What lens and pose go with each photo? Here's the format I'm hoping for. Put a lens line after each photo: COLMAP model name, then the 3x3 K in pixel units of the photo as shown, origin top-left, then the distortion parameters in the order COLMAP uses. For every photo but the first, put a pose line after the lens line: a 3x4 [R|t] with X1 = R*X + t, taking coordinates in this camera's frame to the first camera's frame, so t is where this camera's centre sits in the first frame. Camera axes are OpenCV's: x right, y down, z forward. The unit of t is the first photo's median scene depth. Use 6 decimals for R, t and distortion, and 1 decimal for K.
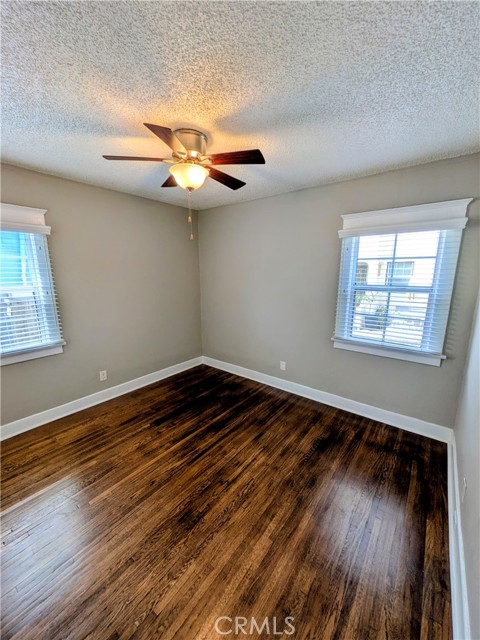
lens RADIAL K [[253.3, 0, 241.9], [0, 253.3, 324.4], [0, 0, 1]] dist [-0.000933, -0.000153]
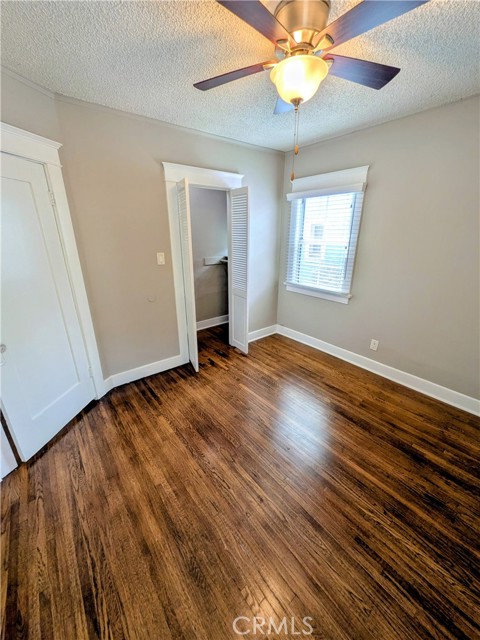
lens RADIAL K [[253.3, 0, 237.7], [0, 253.3, 319.8], [0, 0, 1]] dist [-0.000933, -0.000153]
pose [[-0.242483, 0.325122, -0.914056, 0.513541], [-0.204181, 0.903969, 0.375700, -0.167212], [0.948426, 0.277734, -0.152813, 0.840703]]
